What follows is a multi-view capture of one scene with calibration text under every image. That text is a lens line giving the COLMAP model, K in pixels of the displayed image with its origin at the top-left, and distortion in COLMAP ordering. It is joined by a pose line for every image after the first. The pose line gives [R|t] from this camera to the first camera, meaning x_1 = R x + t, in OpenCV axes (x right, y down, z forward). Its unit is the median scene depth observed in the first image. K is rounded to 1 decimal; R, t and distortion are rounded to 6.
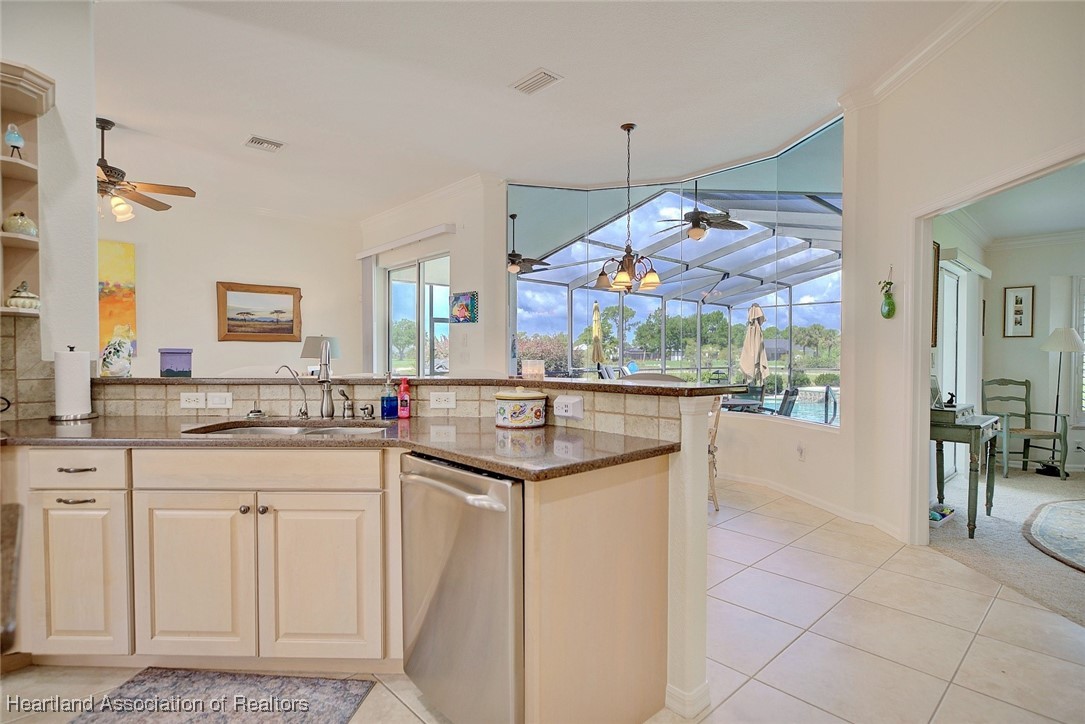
lens RADIAL K [[542.5, 0, 546.2], [0, 542.5, 361.5], [0, 0, 1]] dist [-0.019122, 0.005582]
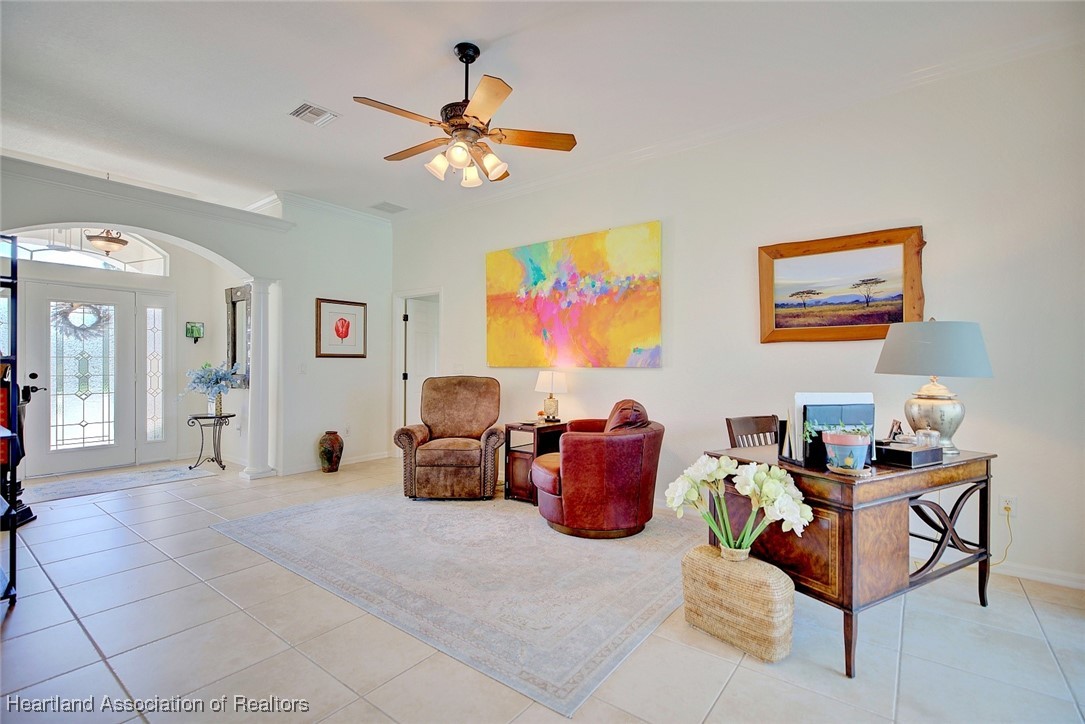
lens RADIAL K [[492.7, 0, 542.0], [0, 492.7, 362.2], [0, 0, 1]] dist [-0.005558, -0.003239]
pose [[0.155373, -0.001849, -0.987854, -0.085995], [-0.015613, 0.999869, -0.004327, -0.009139], [0.987733, 0.016095, 0.155324, 0.650050]]
